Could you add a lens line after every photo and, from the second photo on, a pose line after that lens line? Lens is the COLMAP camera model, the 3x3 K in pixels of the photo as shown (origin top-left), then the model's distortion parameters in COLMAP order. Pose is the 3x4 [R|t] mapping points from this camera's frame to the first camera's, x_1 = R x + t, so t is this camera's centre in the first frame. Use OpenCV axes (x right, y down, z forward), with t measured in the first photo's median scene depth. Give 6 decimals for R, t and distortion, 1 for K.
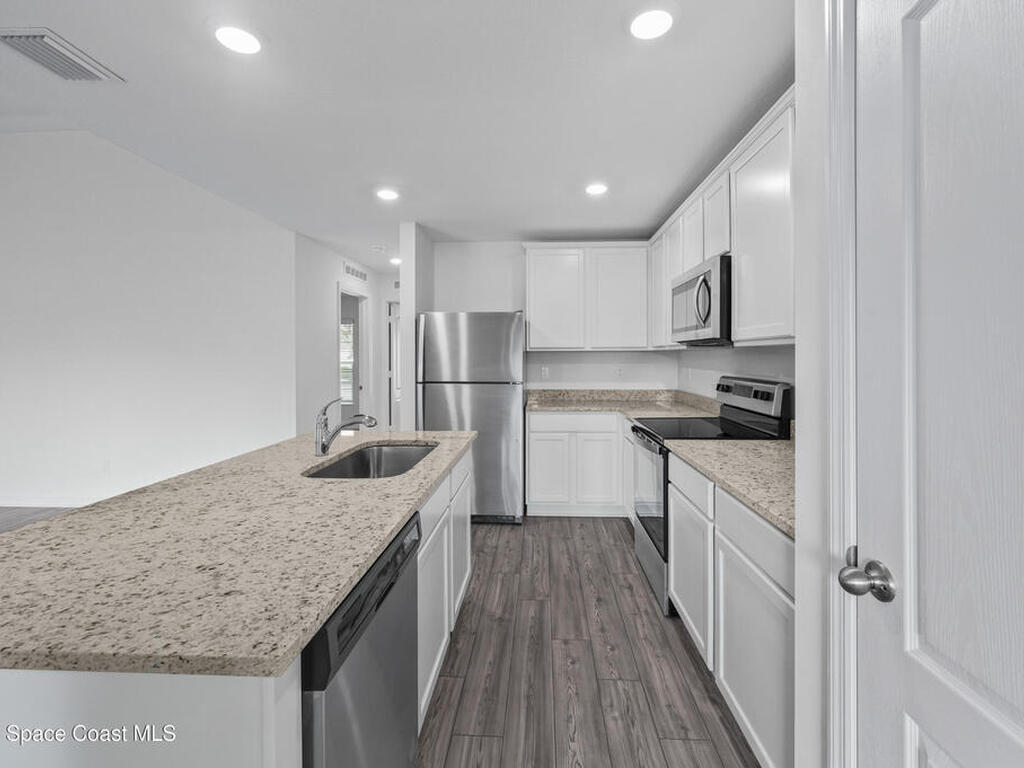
lens RADIAL K [[465.8, 0, 523.1], [0, 465.8, 355.4], [0, 0, 1]] dist [-0.001775, 0.000204]
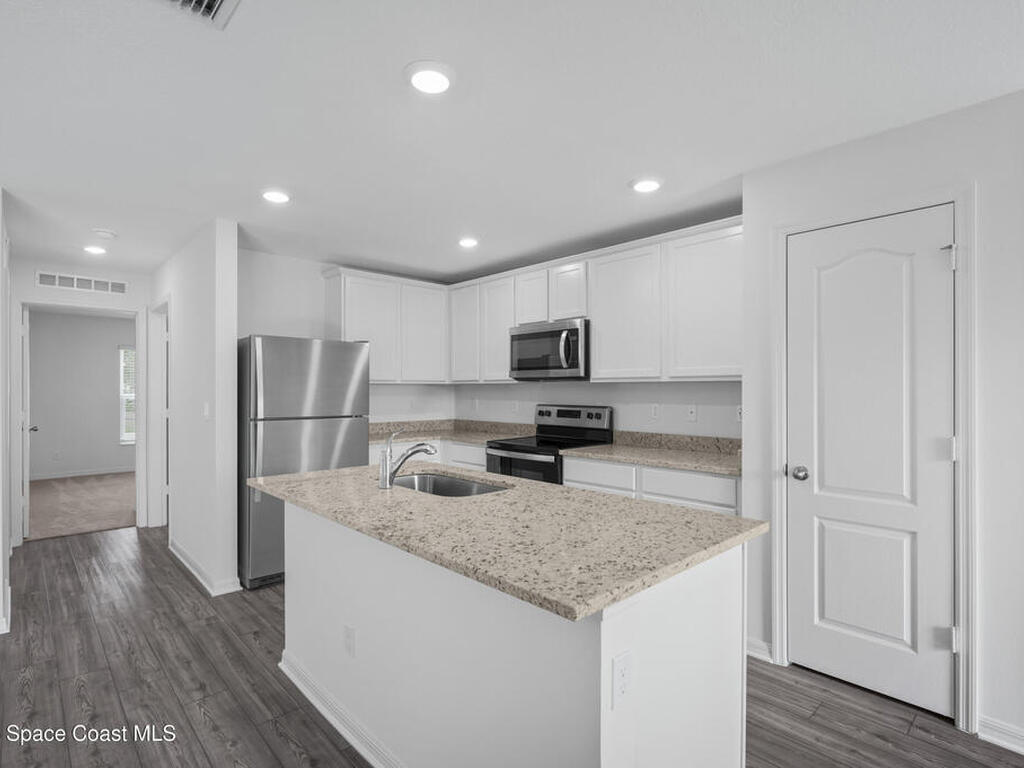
lens RADIAL K [[517.1, 0, 513.2], [0, 517.1, 389.0], [0, 0, 1]] dist [-0.003213, 0.000957]
pose [[0.699944, 0.004312, 0.714185, -0.664496], [-0.004096, 0.999990, -0.002024, 0.003786], [-0.714186, -0.001508, 0.699954, 0.027860]]
